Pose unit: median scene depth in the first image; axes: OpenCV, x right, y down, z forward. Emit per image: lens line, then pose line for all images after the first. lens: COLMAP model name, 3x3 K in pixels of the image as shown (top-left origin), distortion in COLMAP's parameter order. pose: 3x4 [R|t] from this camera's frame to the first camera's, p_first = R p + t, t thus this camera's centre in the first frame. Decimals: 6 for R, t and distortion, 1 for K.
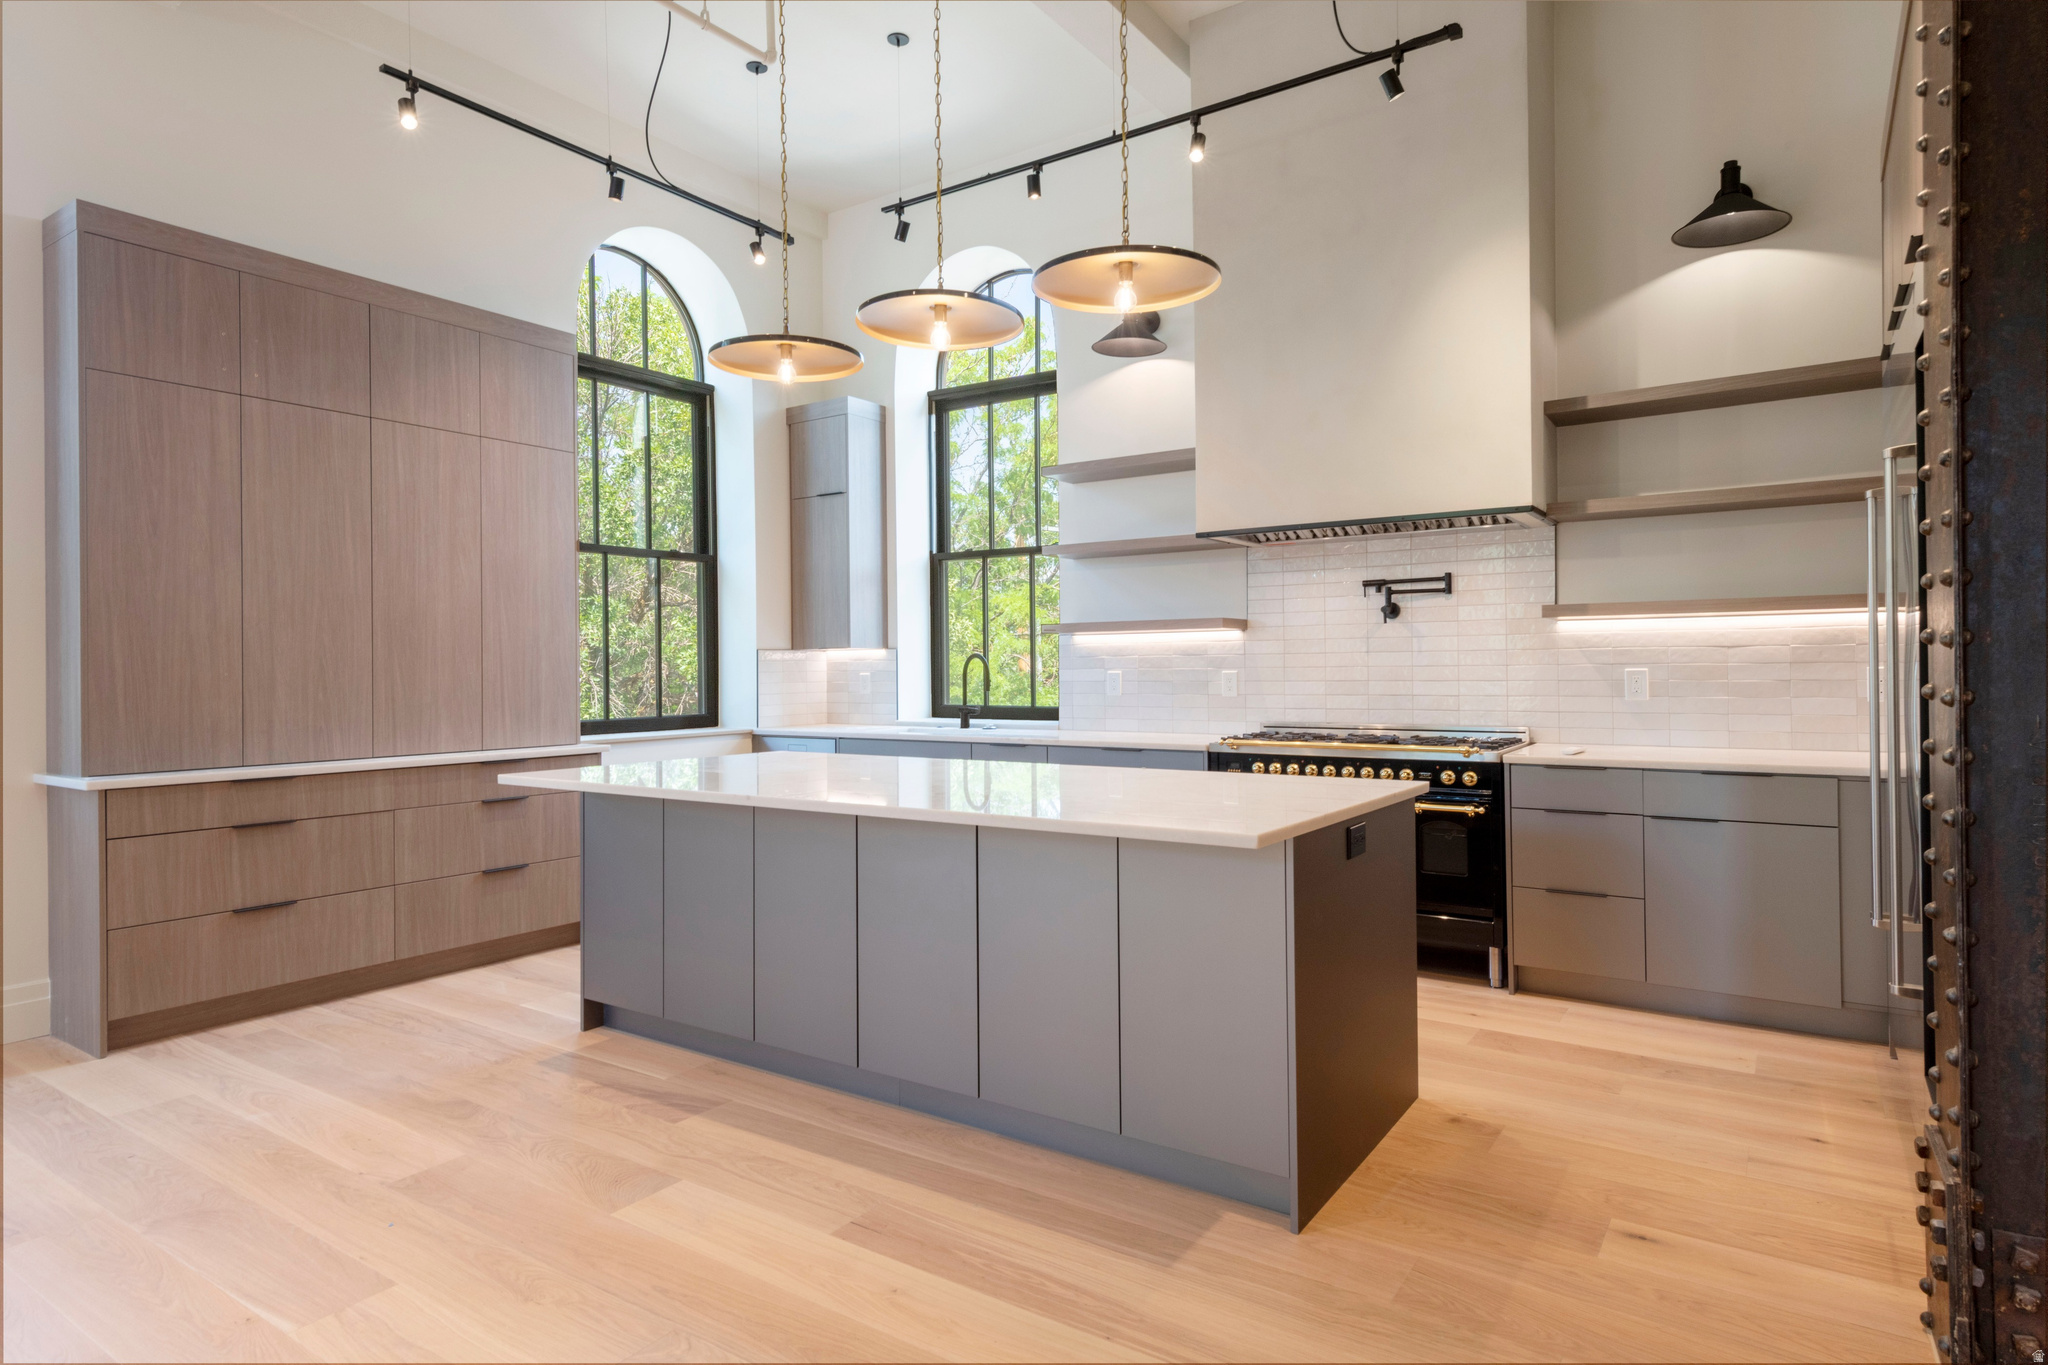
lens RADIAL K [[1130.2, 0, 1029.1], [0, 1130.2, 666.2], [0, 0, 1]] dist [0.011821, -0.001528]
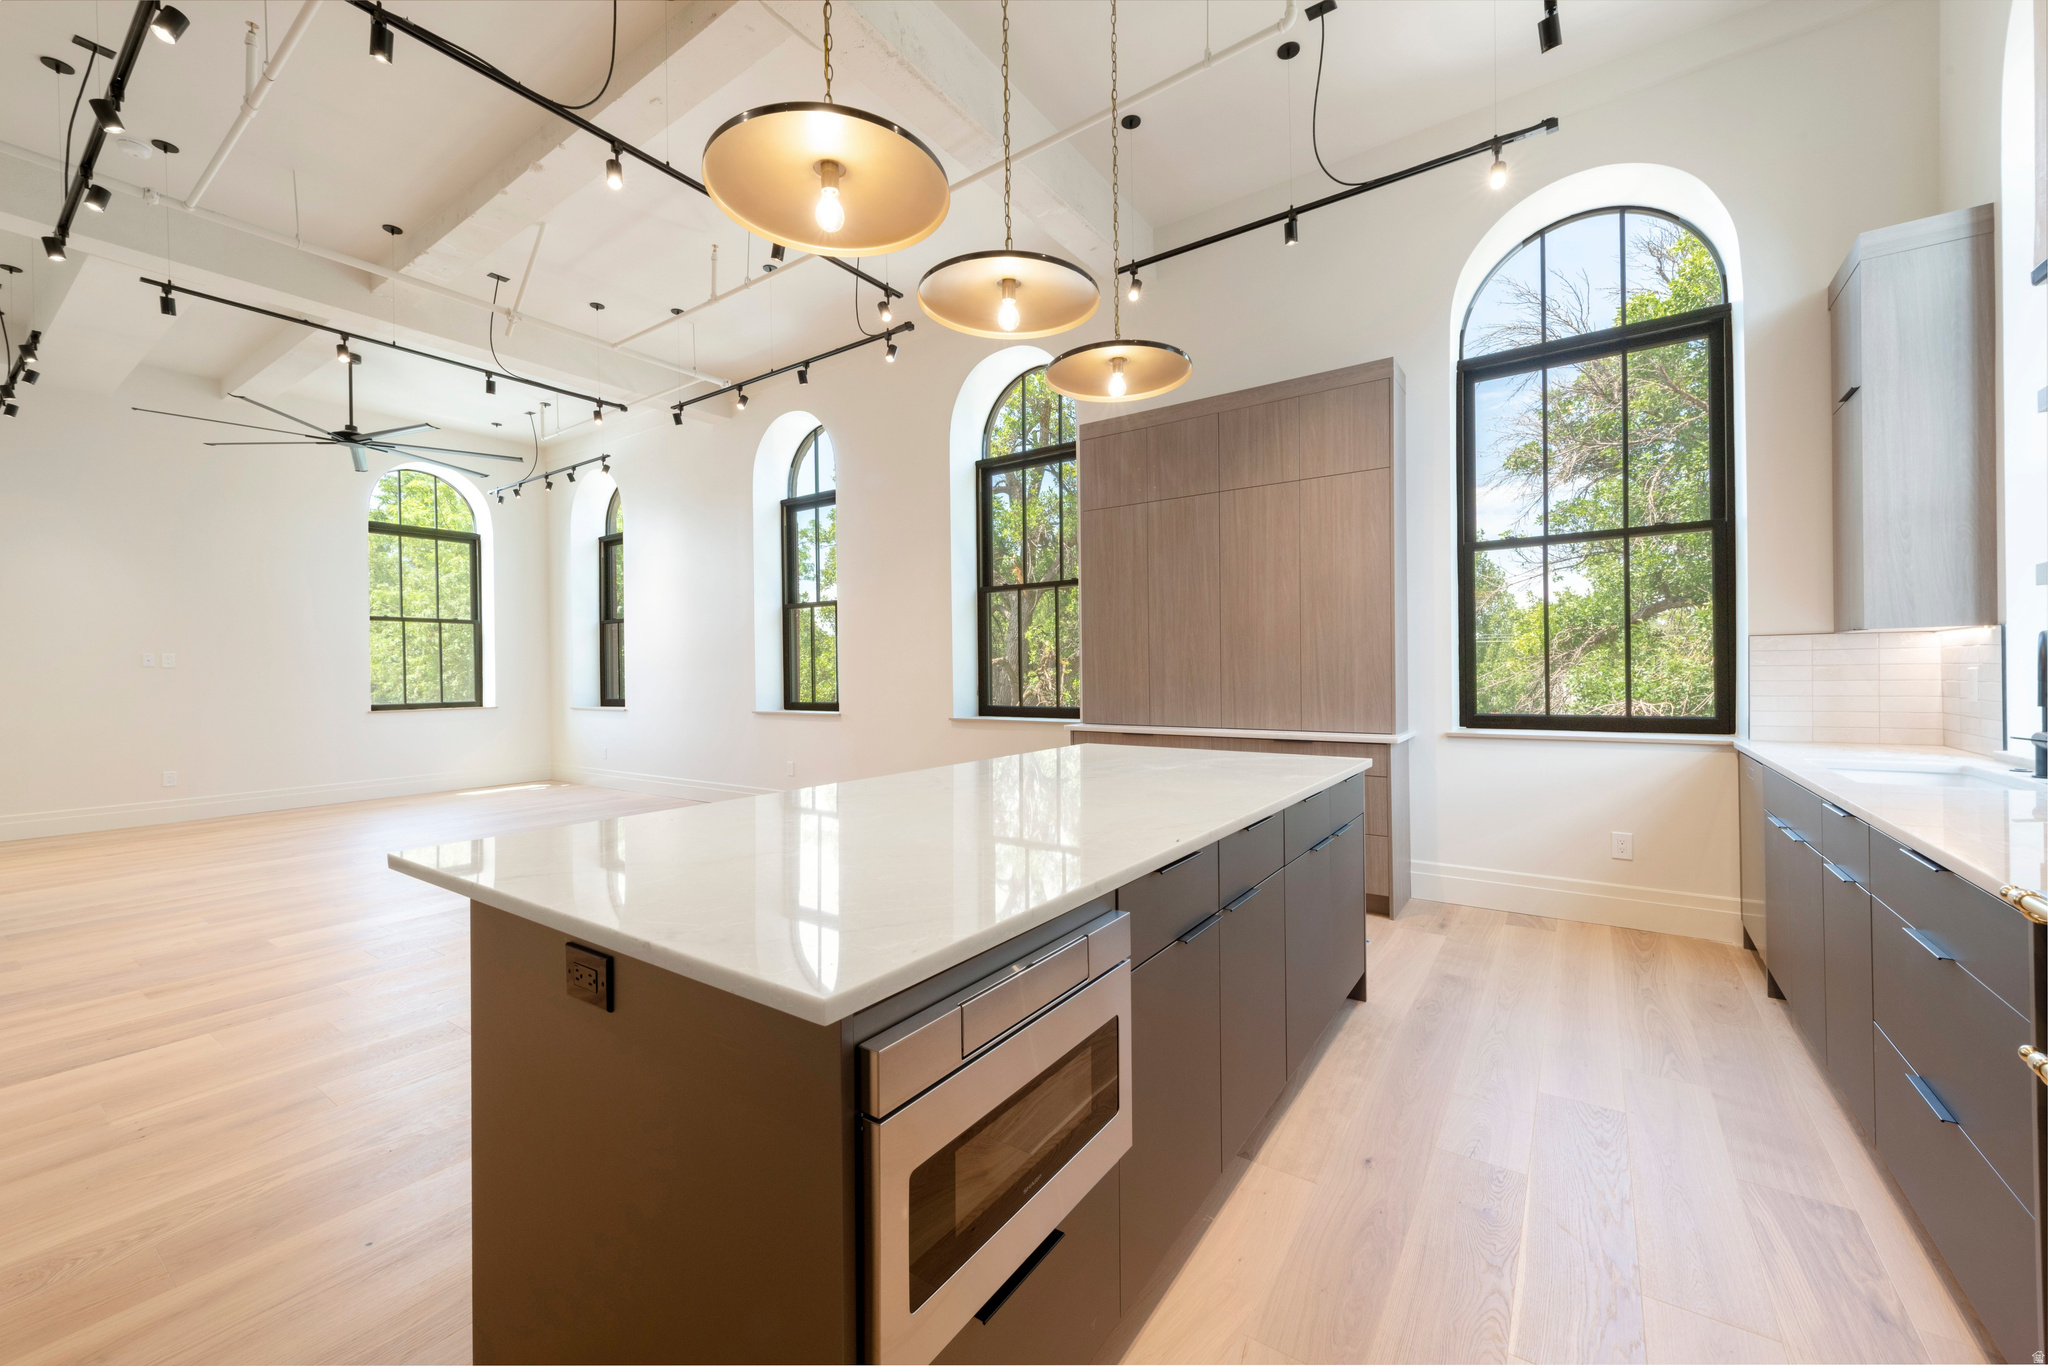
lens RADIAL K [[799.6, 0, 1033.8], [0, 799.6, 658.6], [0, 0, 1]] dist [0.014738, -0.003674]
pose [[-0.011200, -0.009119, -0.999896, 0.442843], [0.012747, 0.999876, -0.009262, -0.001442], [0.999856, -0.012849, -0.011082, 0.795973]]
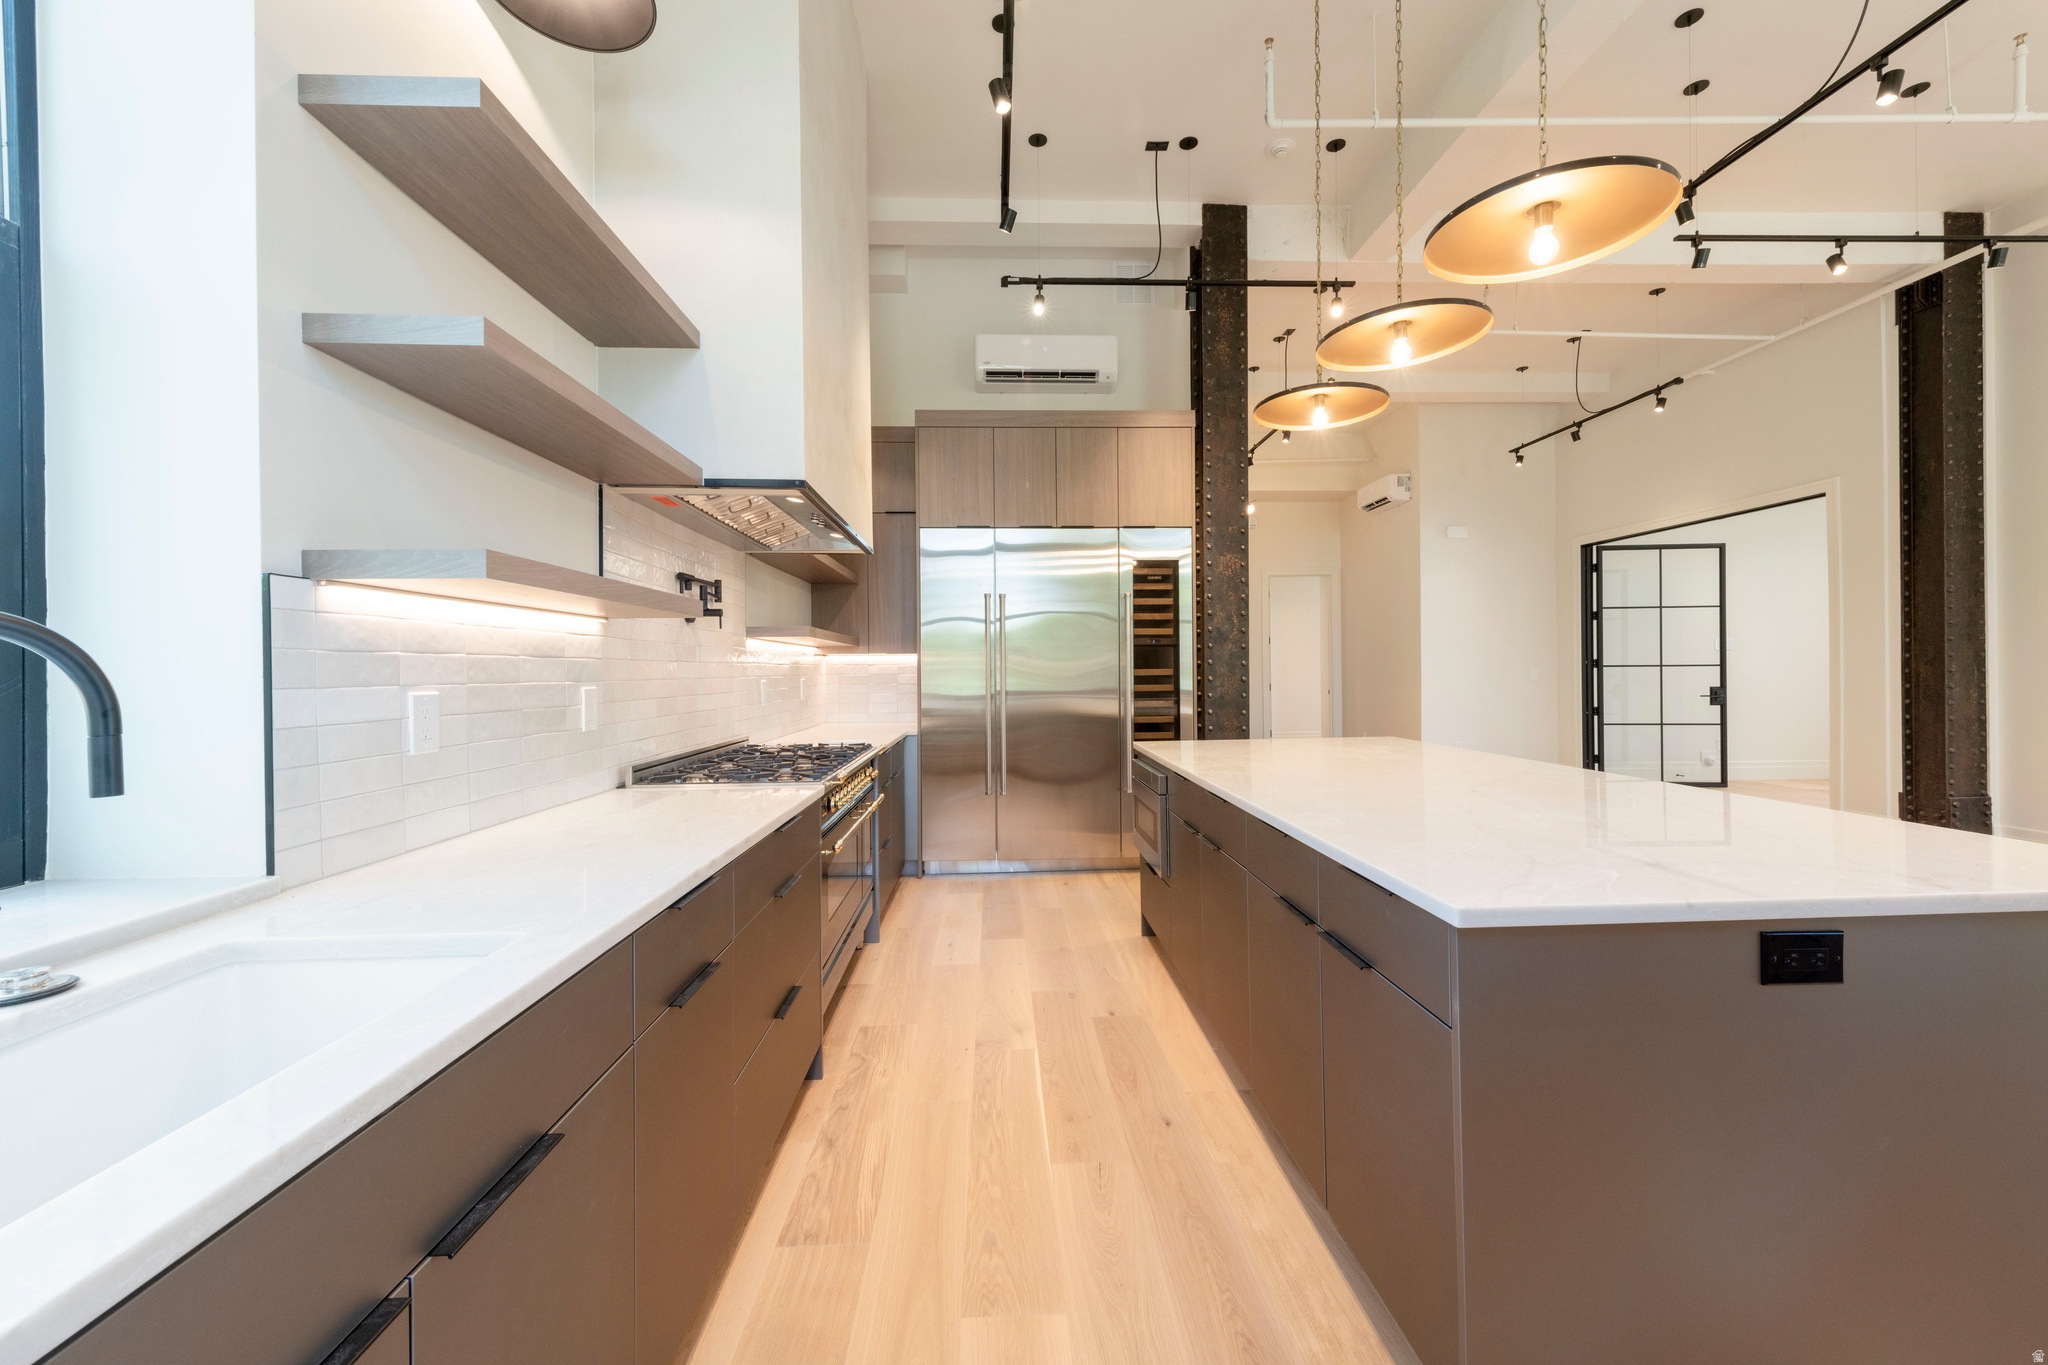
lens RADIAL K [[799.6, 0, 1028.7], [0, 799.6, 674.9], [0, 0, 1]] dist [0.014738, -0.003674]
pose [[-0.594006, 0.013634, 0.804345, -0.364018], [0.017754, 0.999835, -0.003836, 0.004050], [-0.804264, 0.012002, -0.594150, 1.332847]]
